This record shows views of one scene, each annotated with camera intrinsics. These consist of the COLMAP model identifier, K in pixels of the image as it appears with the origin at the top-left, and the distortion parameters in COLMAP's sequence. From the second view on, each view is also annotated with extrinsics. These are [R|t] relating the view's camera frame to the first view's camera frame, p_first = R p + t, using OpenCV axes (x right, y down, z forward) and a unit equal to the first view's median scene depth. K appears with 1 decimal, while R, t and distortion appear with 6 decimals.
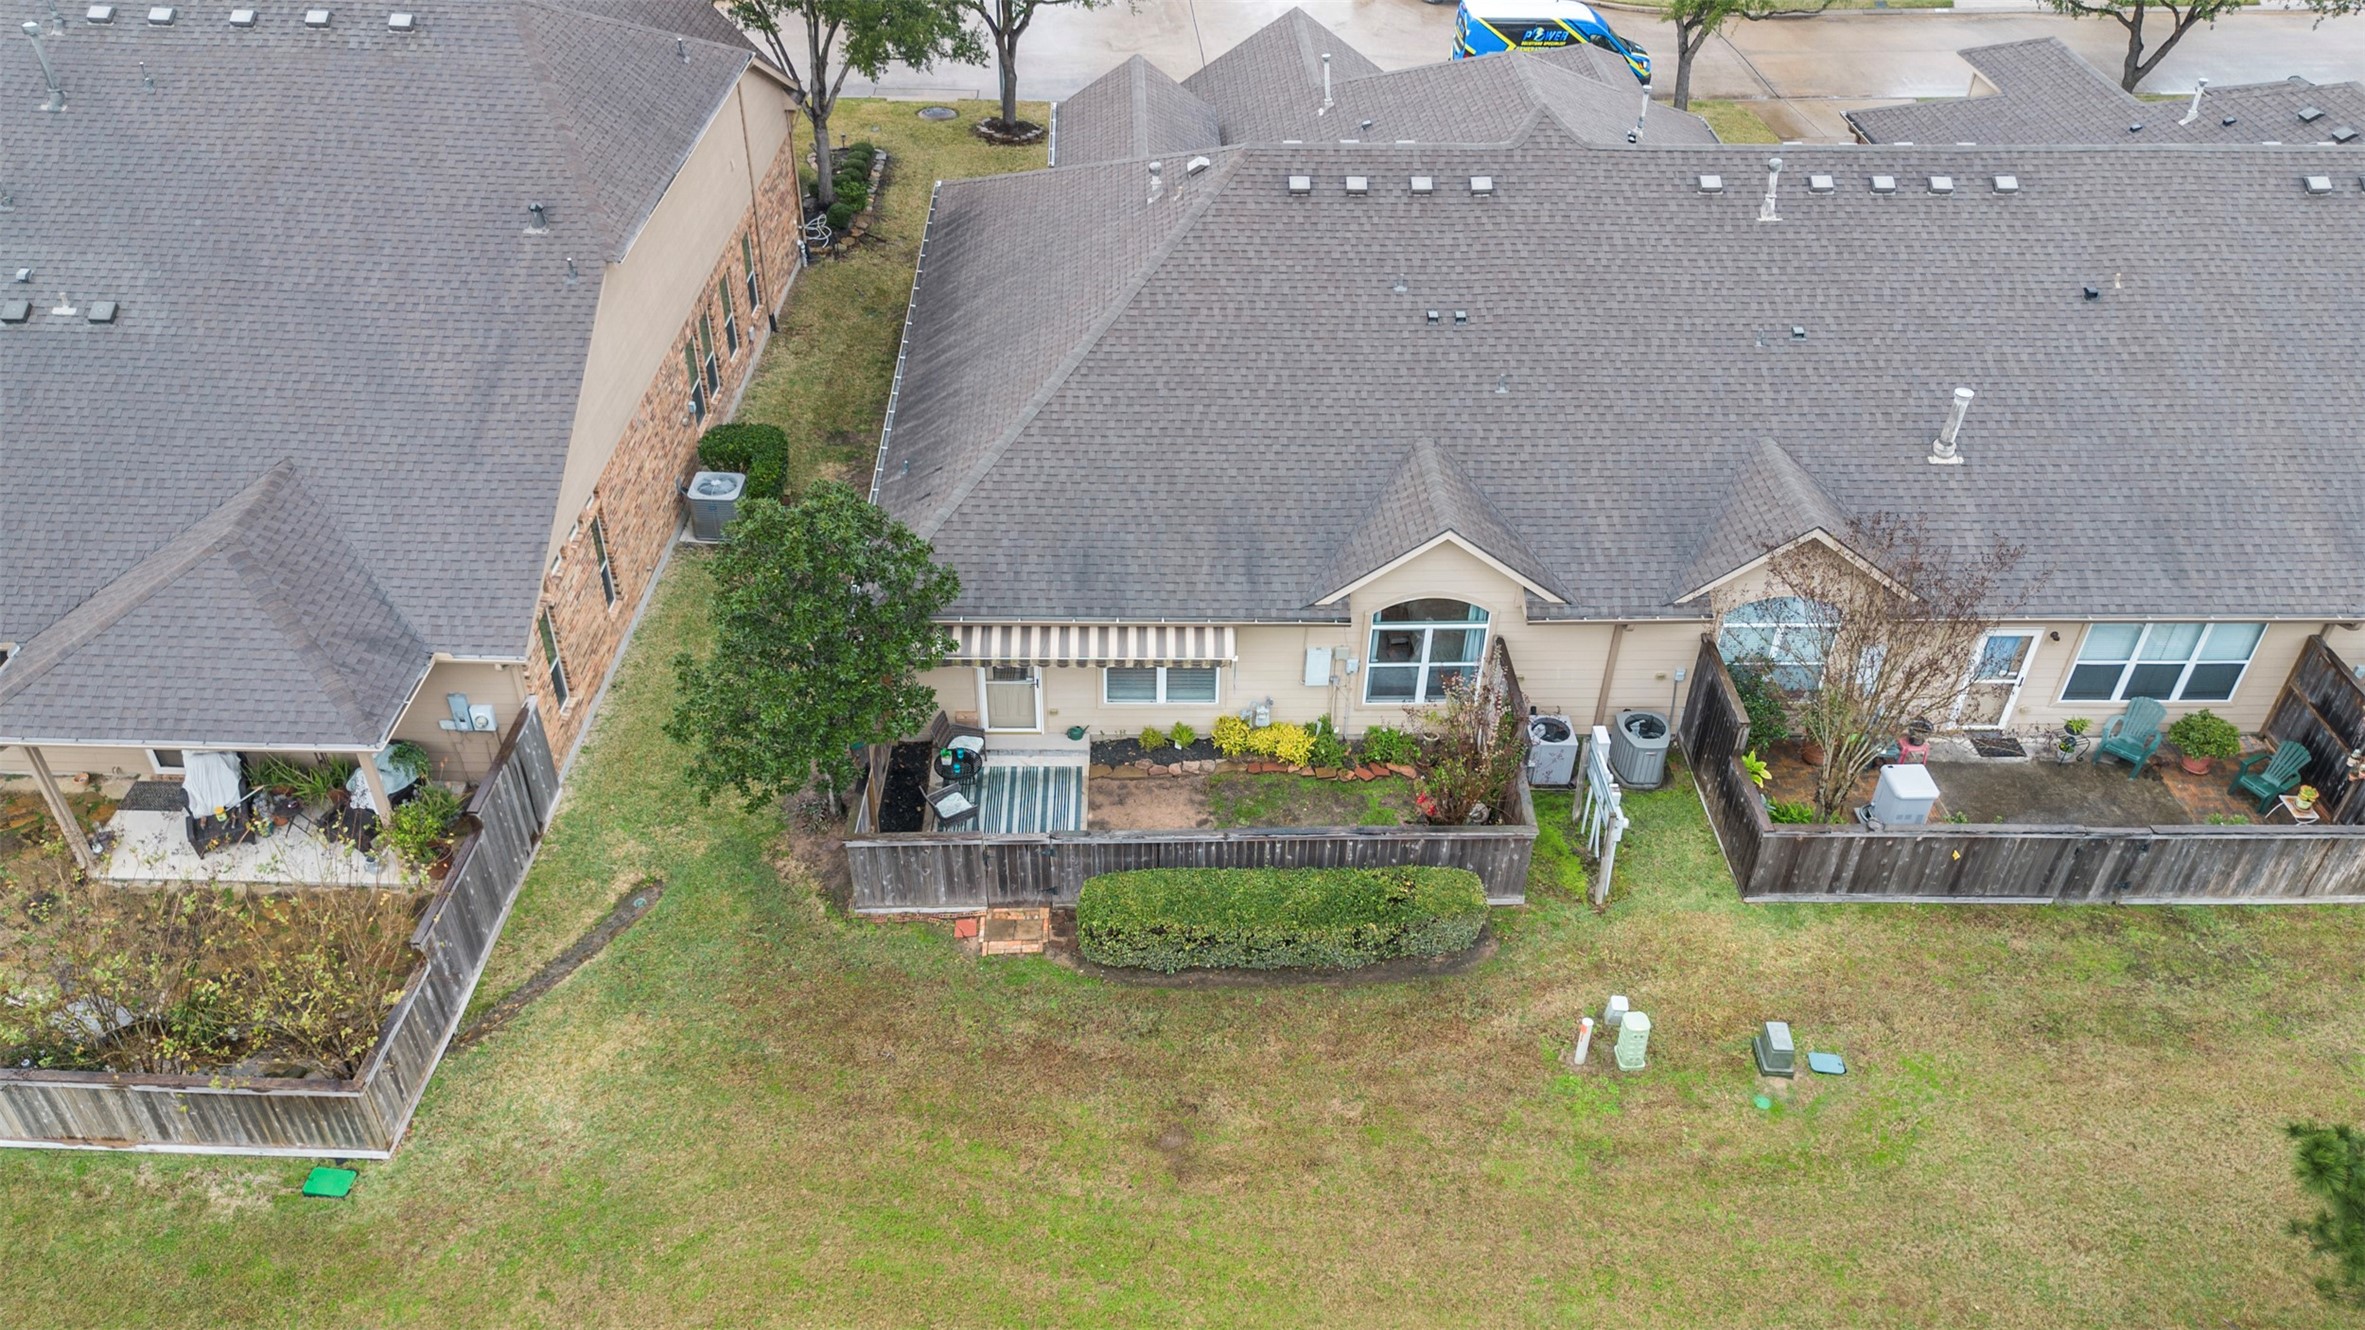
lens RADIAL K [[1679.8, 0, 1163.4], [0, 1679.8, 686.2], [0, 0, 1]] dist [0.067213, -0.067291]
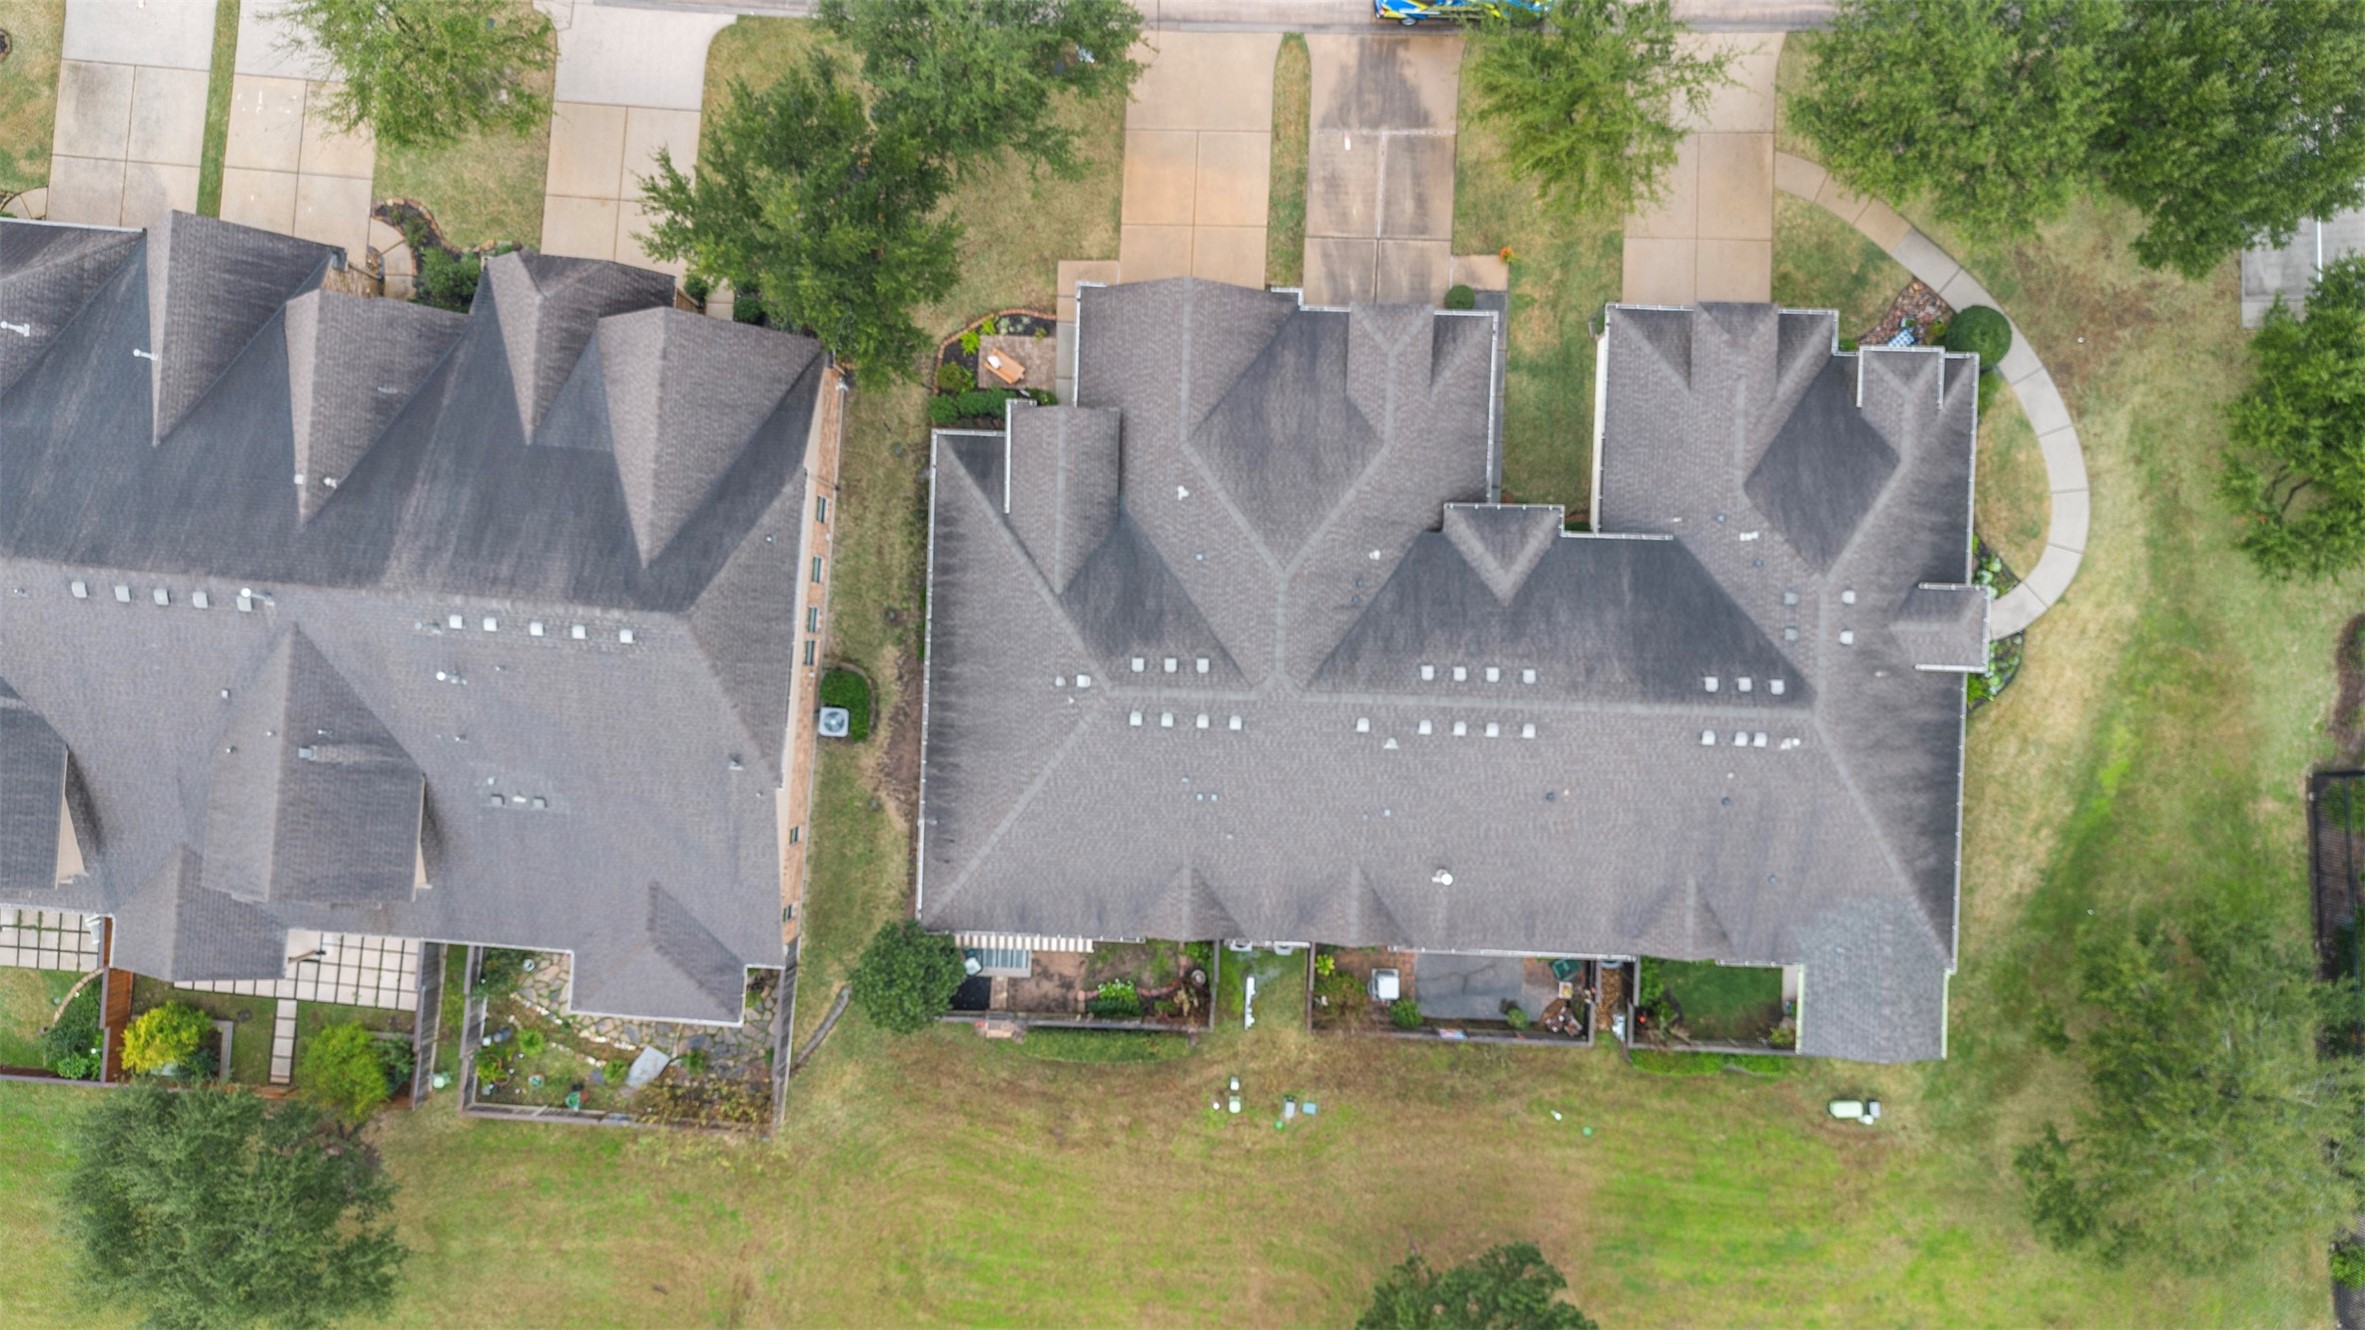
lens RADIAL K [[1679.8, 0, 1164.6], [0, 1679.8, 683.4], [0, 0, 1]] dist [0.067213, -0.067291]
pose [[0.997810, 0.057288, -0.033051, 0.196040], [-0.009211, 0.615223, 0.788299, -2.027564], [0.065494, -0.786269, 0.614404, -0.090411]]
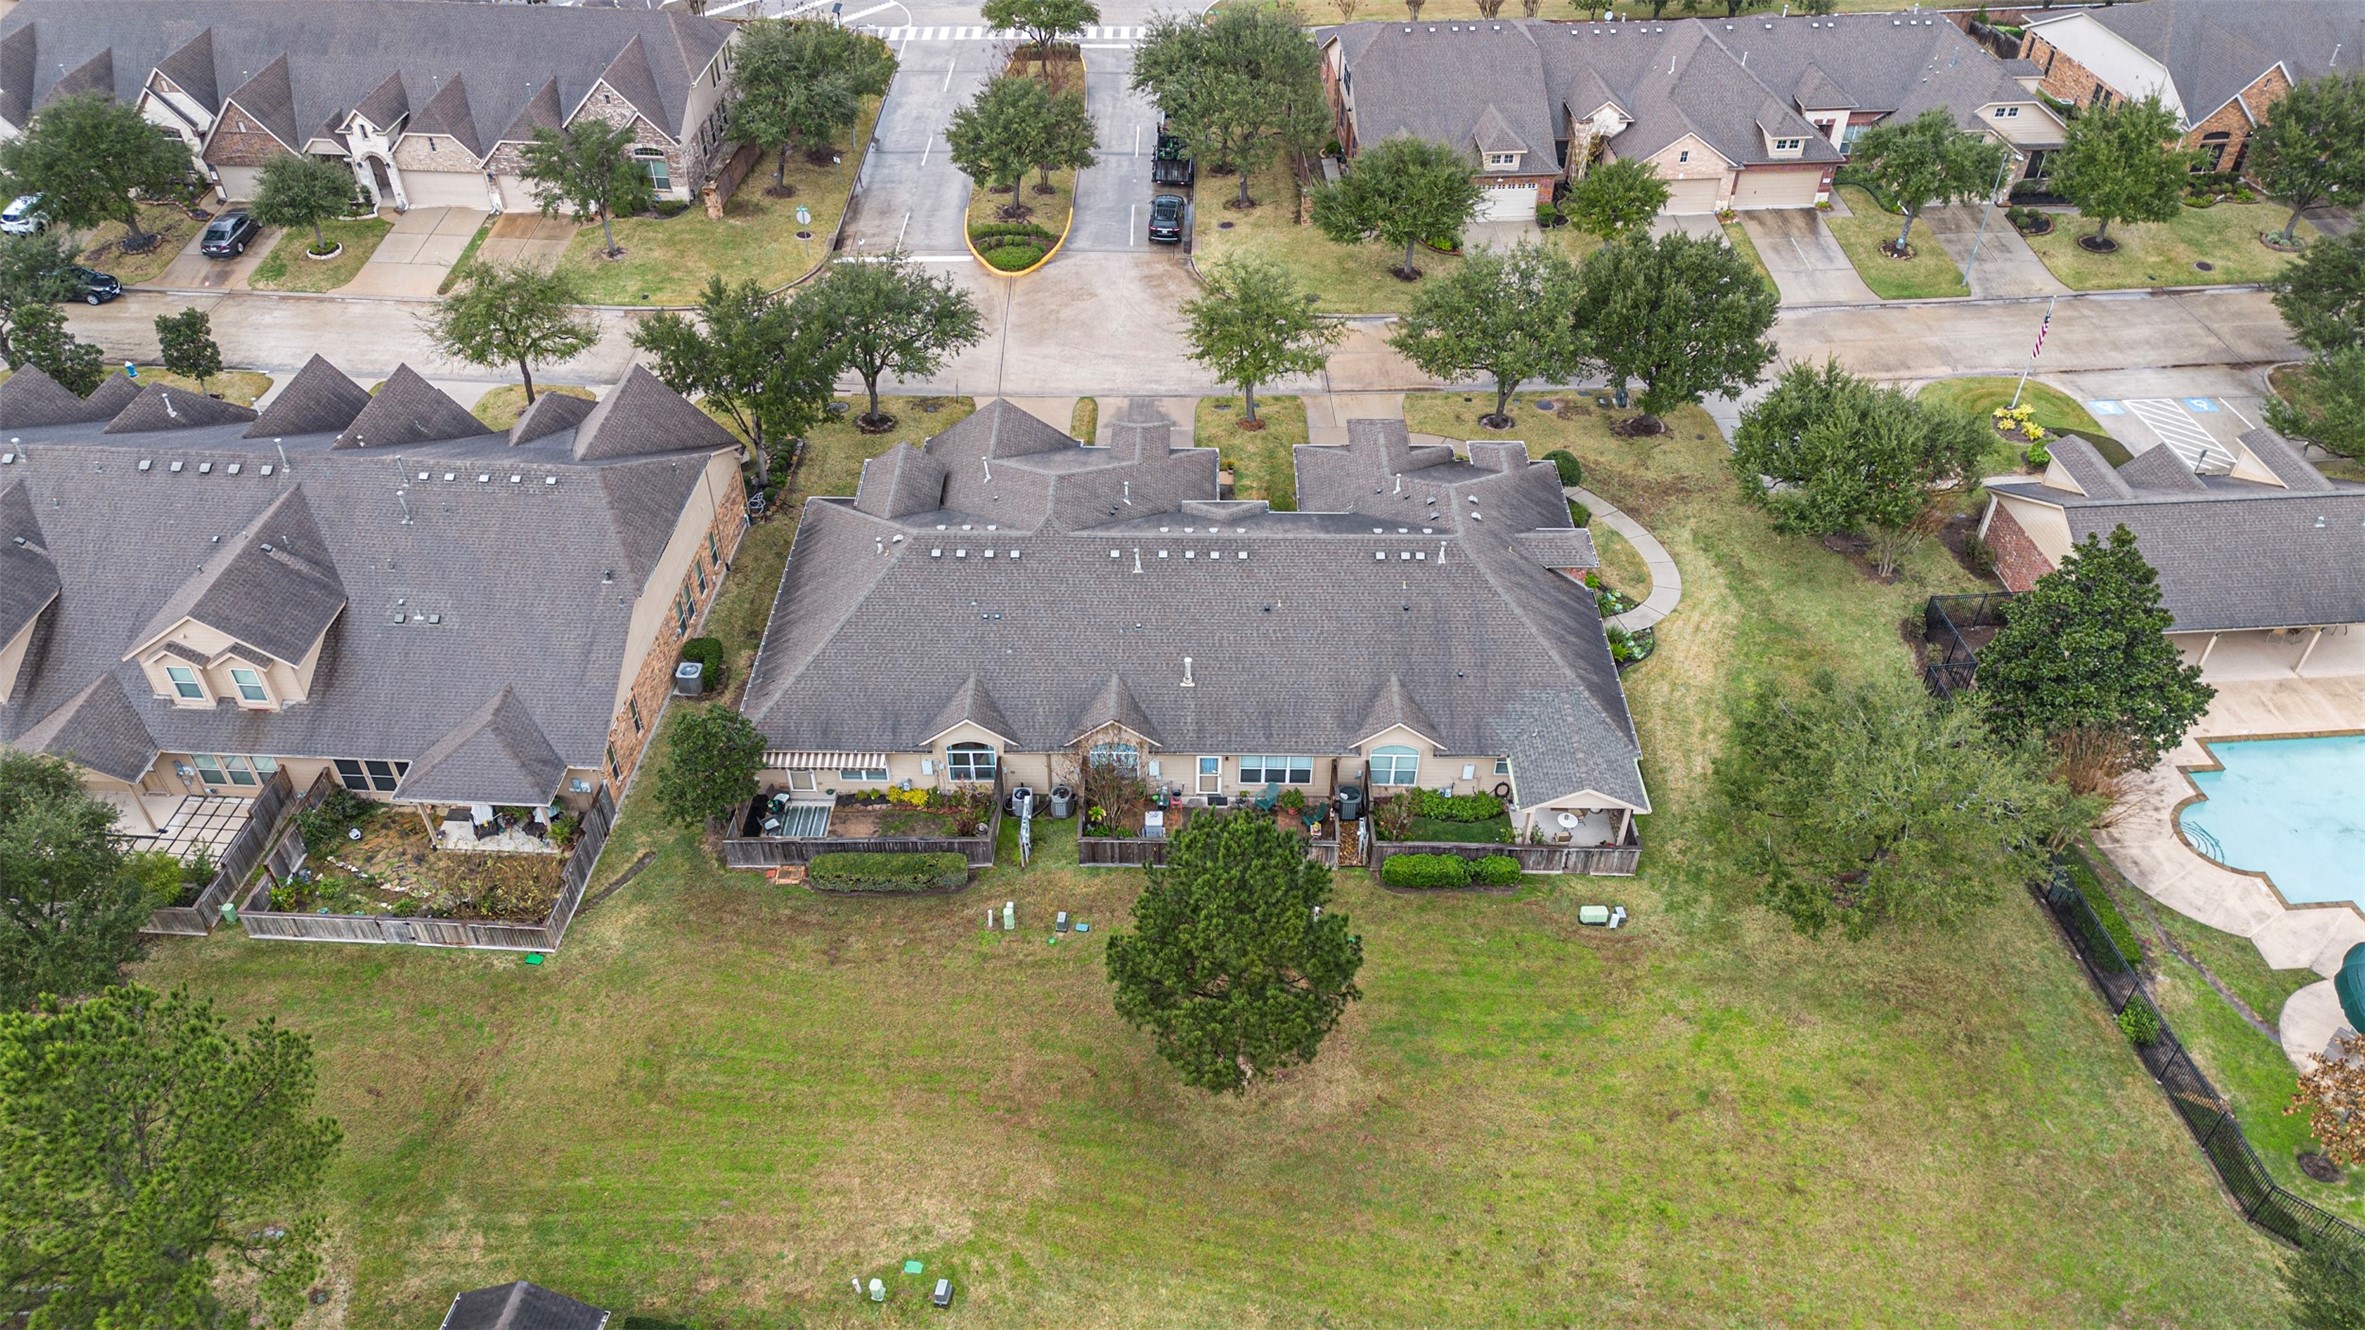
lens RADIAL K [[1679.8, 0, 1173.0], [0, 1679.8, 660.4], [0, 0, 1]] dist [0.067213, -0.067291]
pose [[0.999133, 0.010557, -0.040281, 0.579519], [-0.009552, 0.999640, 0.025054, -0.245127], [0.040531, -0.024648, 0.998874, -1.497090]]
